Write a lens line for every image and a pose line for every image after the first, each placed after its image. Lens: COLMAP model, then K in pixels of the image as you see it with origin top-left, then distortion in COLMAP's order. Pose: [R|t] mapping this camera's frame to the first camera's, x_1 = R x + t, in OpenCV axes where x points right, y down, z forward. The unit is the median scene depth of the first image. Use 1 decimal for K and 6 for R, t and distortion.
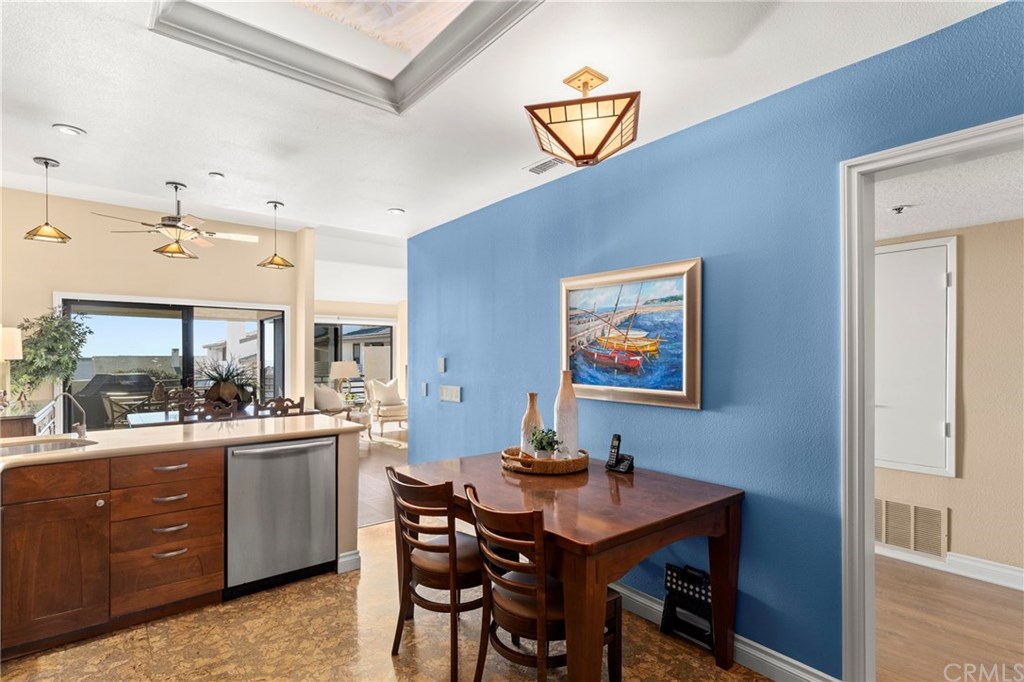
lens RADIAL K [[496.9, 0, 503.1], [0, 496.9, 355.1], [0, 0, 1]] dist [0.004579, -0.001491]
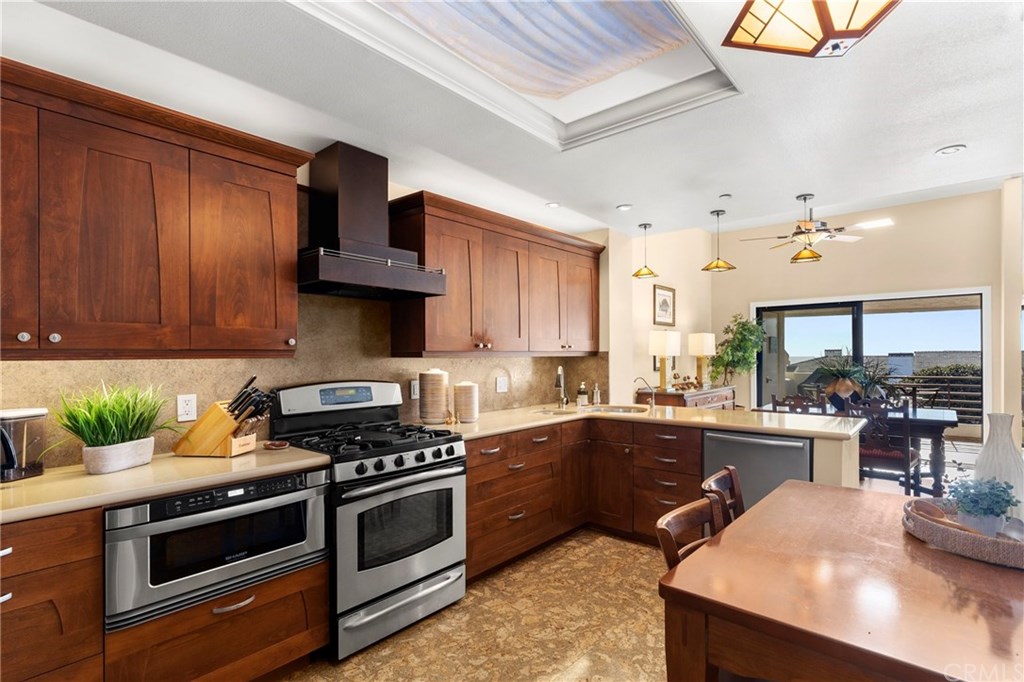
lens RADIAL K [[496.9, 0, 520.7], [0, 496.9, 350.3], [0, 0, 1]] dist [0.004579, -0.001491]
pose [[0.179338, -0.007775, -0.983757, 0.345441], [0.007487, 0.999951, -0.006538, 0.000341], [0.983759, -0.006193, 0.179387, 0.234424]]
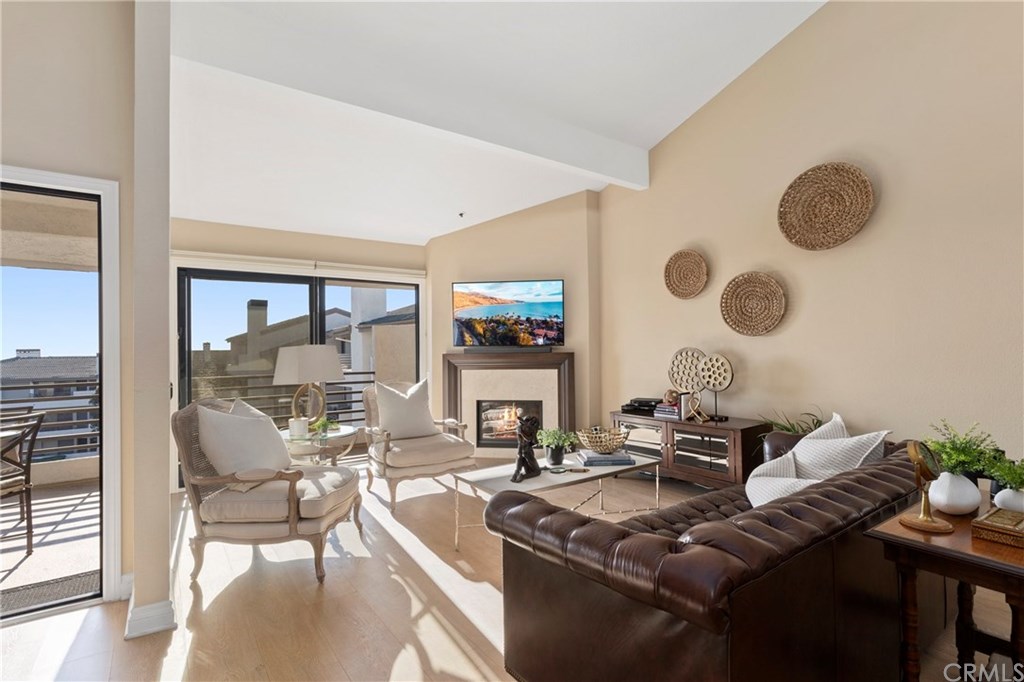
lens RADIAL K [[496.9, 0, 511.1], [0, 496.9, 342.4], [0, 0, 1]] dist [0.004579, -0.001491]
pose [[0.998625, -0.008083, -0.051796, -0.254339], [0.007469, 0.999900, -0.012040, 0.036873], [0.051889, 0.011636, 0.998585, 1.257015]]
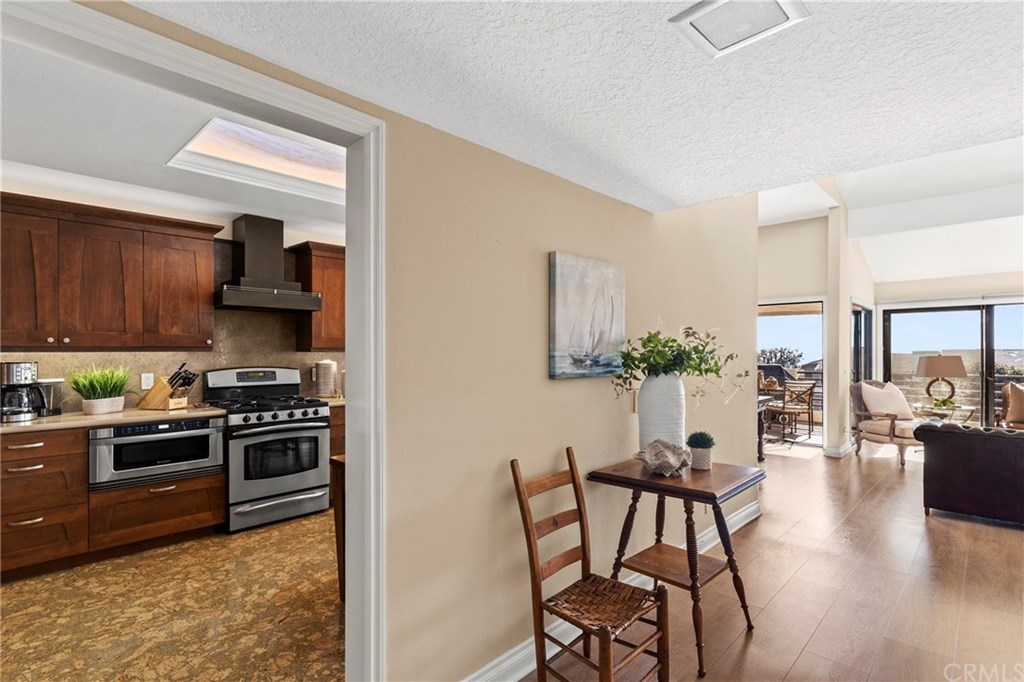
lens RADIAL K [[496.9, 0, 515.7], [0, 496.9, 346.8], [0, 0, 1]] dist [0.004579, -0.001491]
pose [[0.124769, -0.007053, -0.992161, 0.797755], [0.003762, 0.999971, -0.006636, 0.003035], [0.992179, -0.002904, 0.124792, 0.579794]]
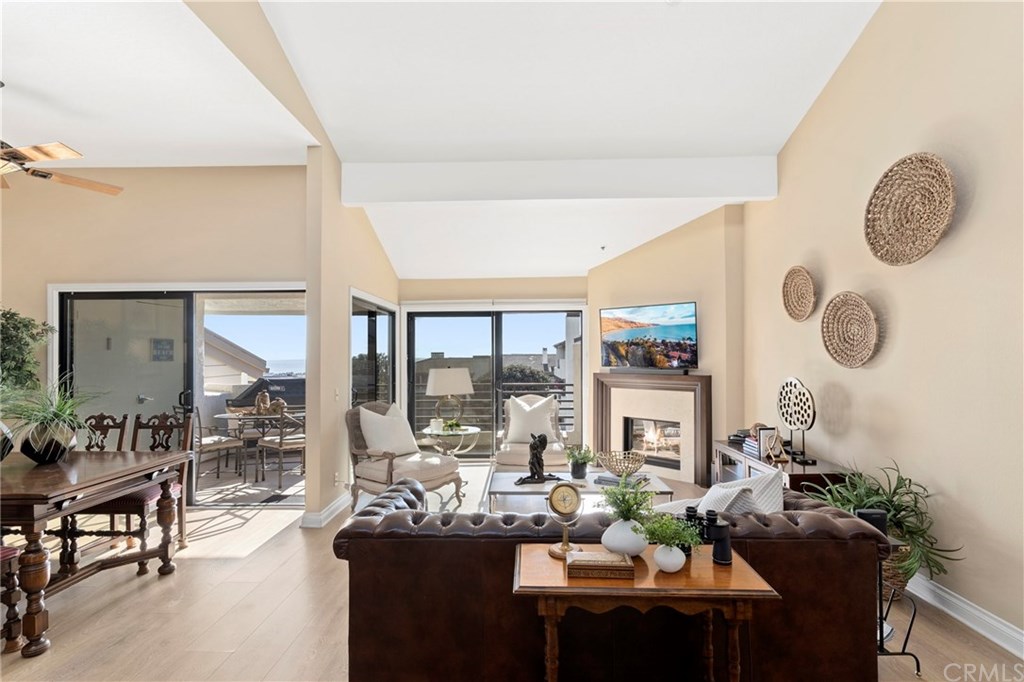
lens RADIAL K [[496.9, 0, 511.1], [0, 496.9, 350.5], [0, 0, 1]] dist [0.004579, -0.001491]
pose [[0.762799, -0.004759, -0.646619, 0.329529], [0.003105, 0.999988, -0.003697, -0.016570], [0.646629, 0.000812, 0.762804, 1.273229]]
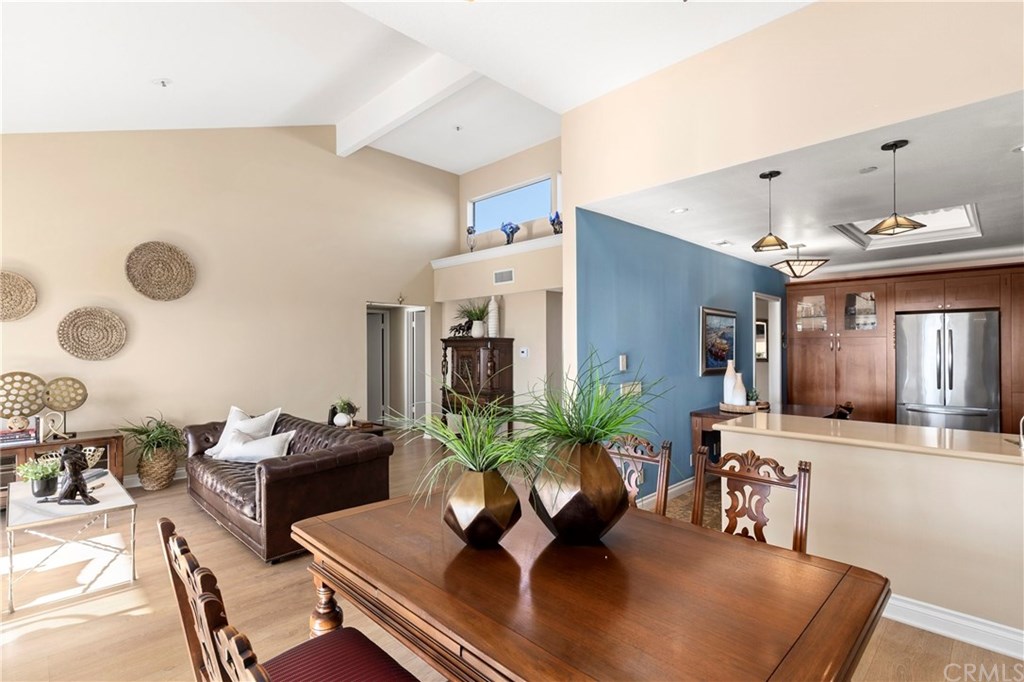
lens RADIAL K [[496.9, 0, 506.9], [0, 496.9, 346.9], [0, 0, 1]] dist [0.004579, -0.001491]
pose [[-0.105489, 0.008805, 0.994382, -1.176628], [0.006256, 0.999947, -0.008191, -0.004273], [-0.994401, 0.005356, -0.105538, 1.437150]]
